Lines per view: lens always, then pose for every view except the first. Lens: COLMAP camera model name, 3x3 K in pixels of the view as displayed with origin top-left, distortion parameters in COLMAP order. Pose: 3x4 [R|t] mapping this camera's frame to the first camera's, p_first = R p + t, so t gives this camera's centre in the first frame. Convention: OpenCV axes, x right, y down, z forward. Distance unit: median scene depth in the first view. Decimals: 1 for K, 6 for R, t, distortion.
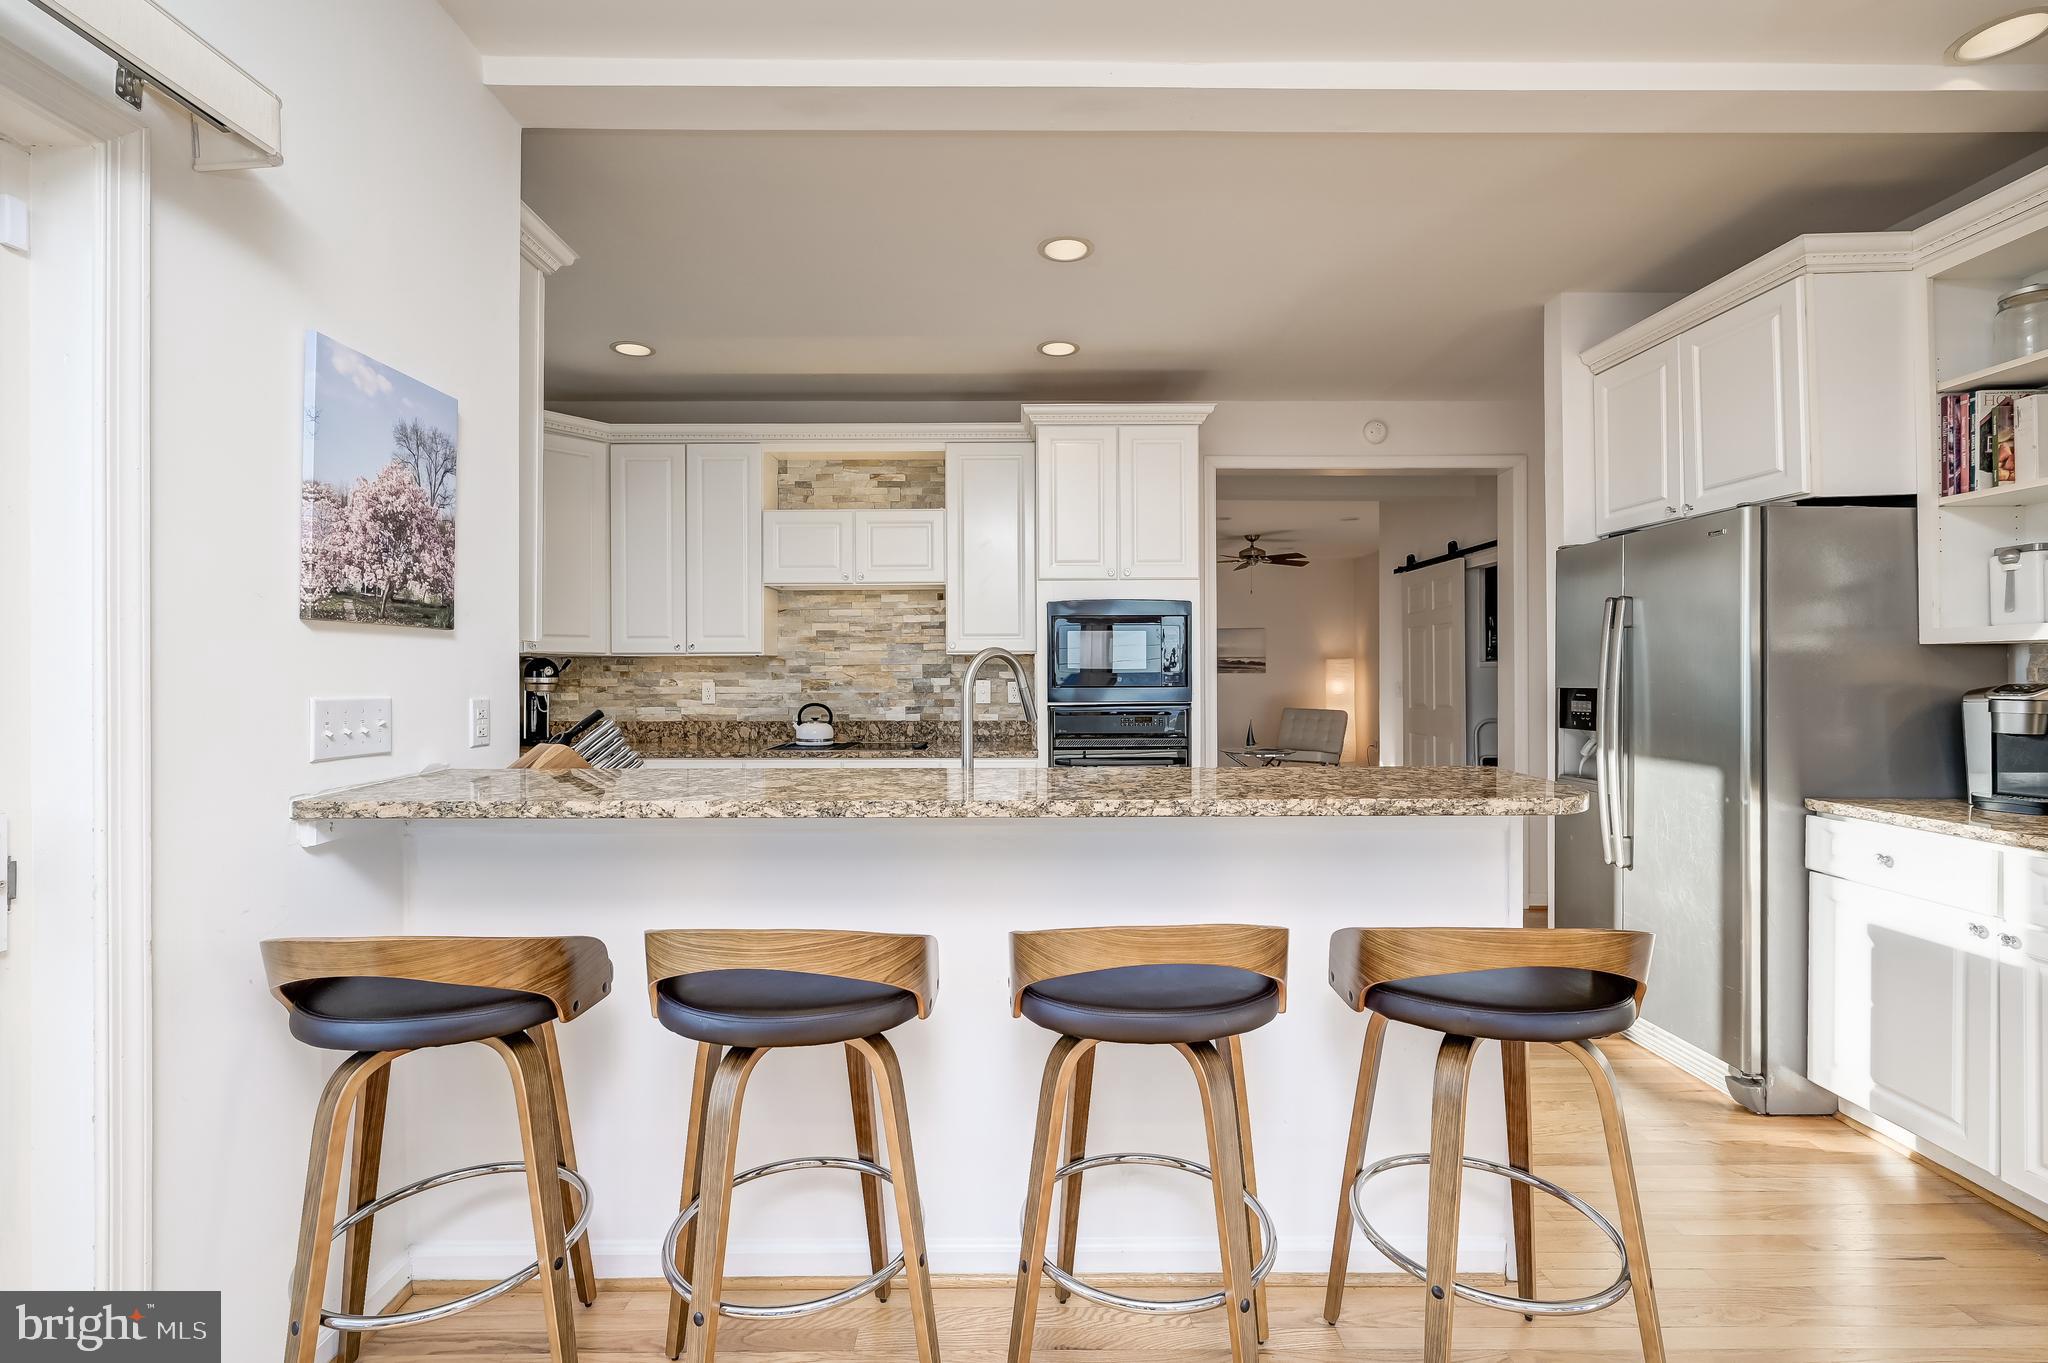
lens RADIAL K [[912.5, 0, 1024.0], [0, 912.5, 681.5], [0, 0, 1]] dist [-0.001541, -0.000185]
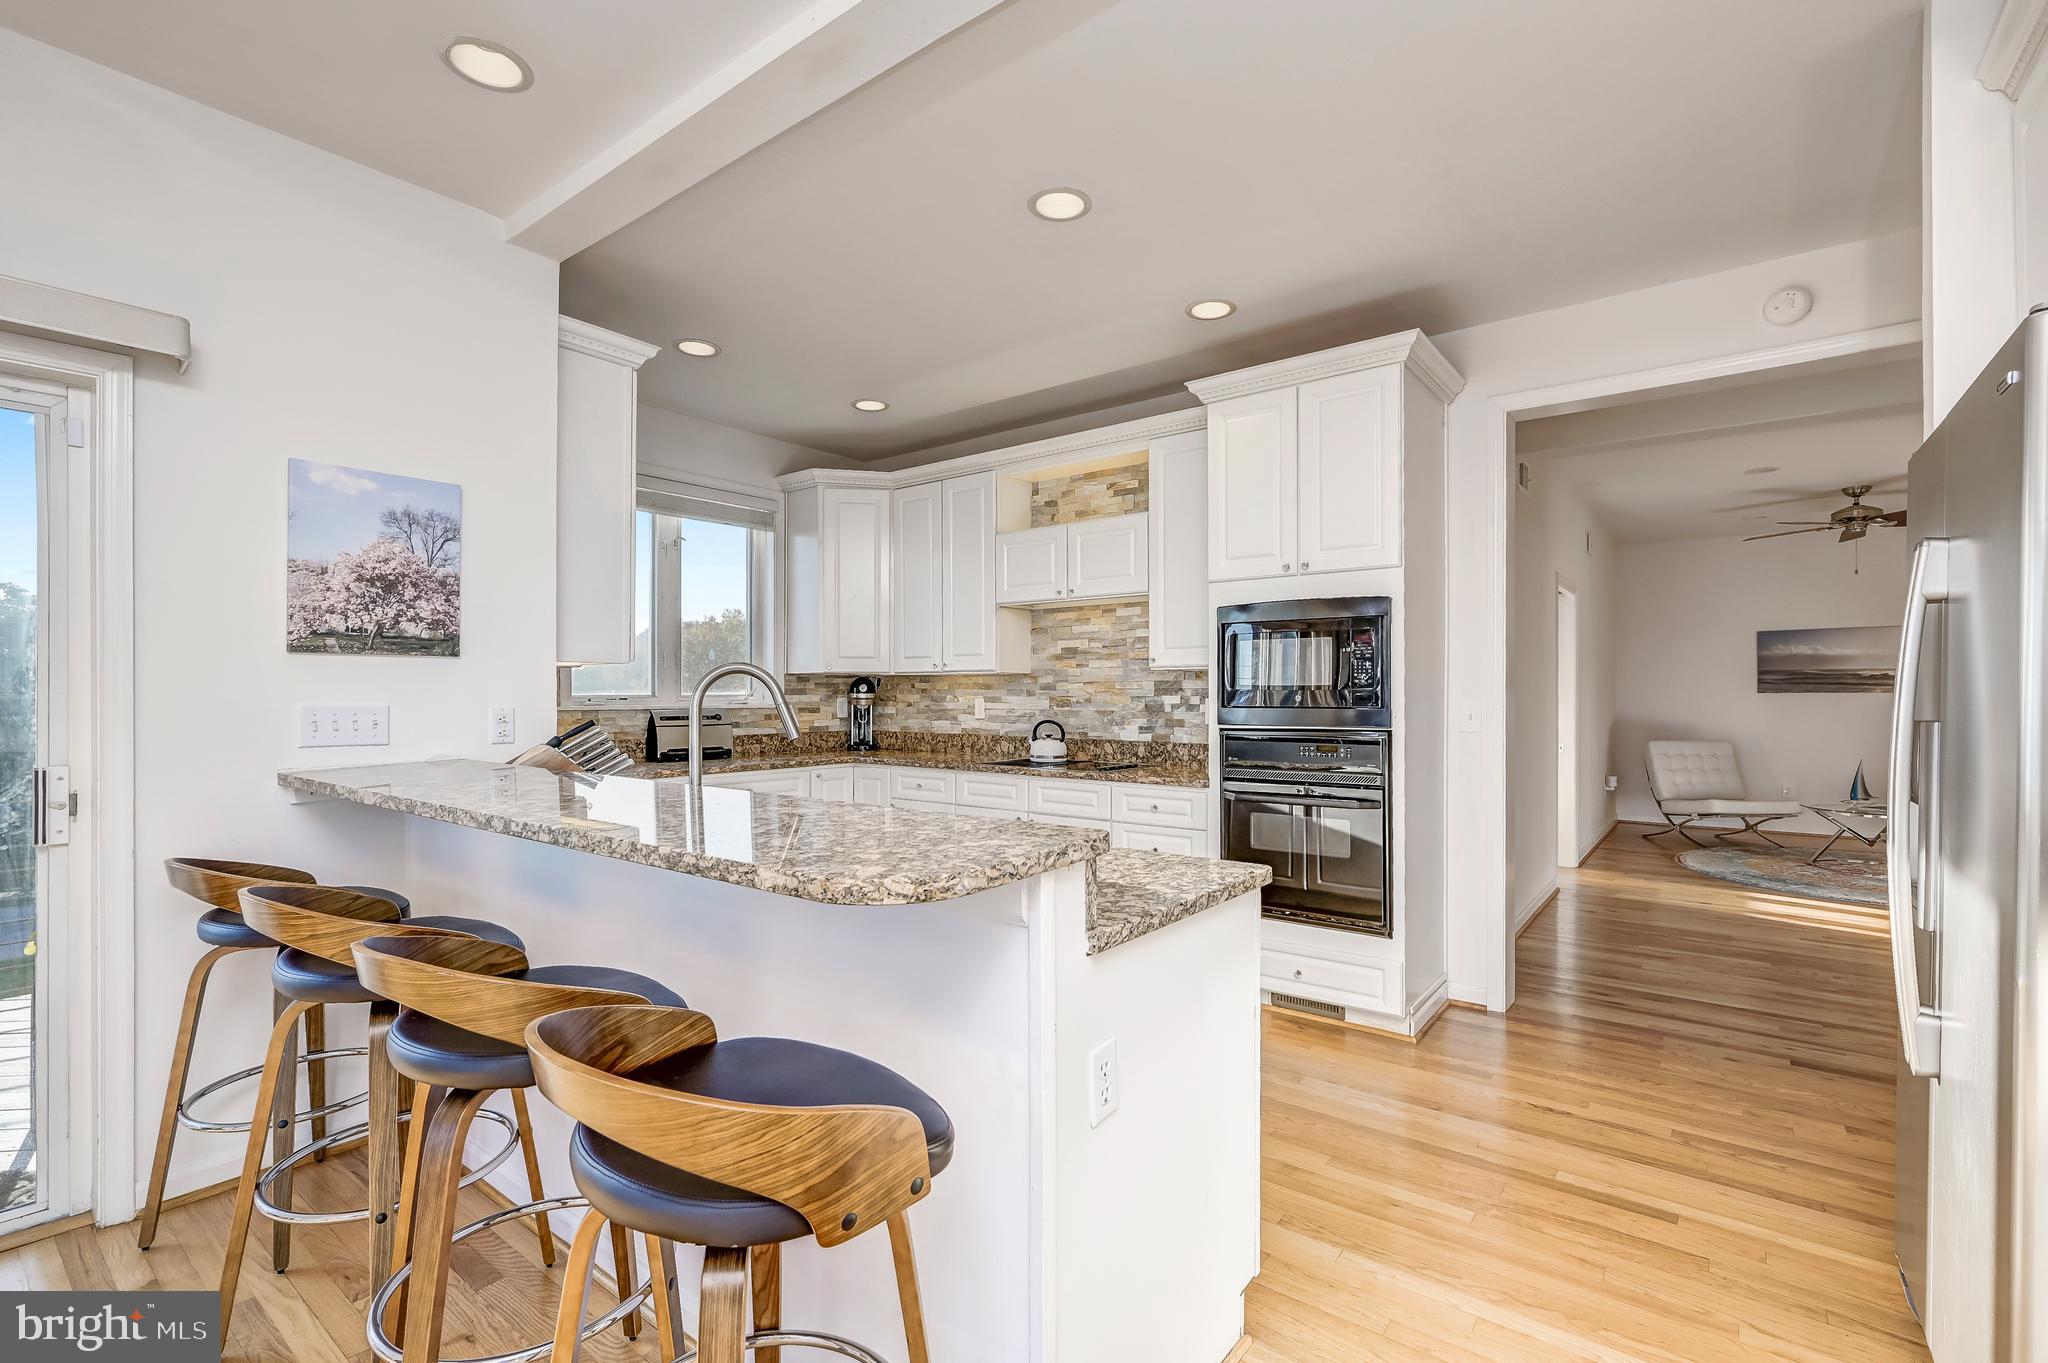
lens RADIAL K [[914.7, 0, 1024.9], [0, 914.7, 695.6], [0, 0, 1]] dist [0.000222, 0.000010]
pose [[0.791611, 0.005059, -0.611005, 0.365649], [-0.007686, 0.999969, -0.001679, -0.001366], [0.610977, 0.006026, 0.791625, 0.186200]]
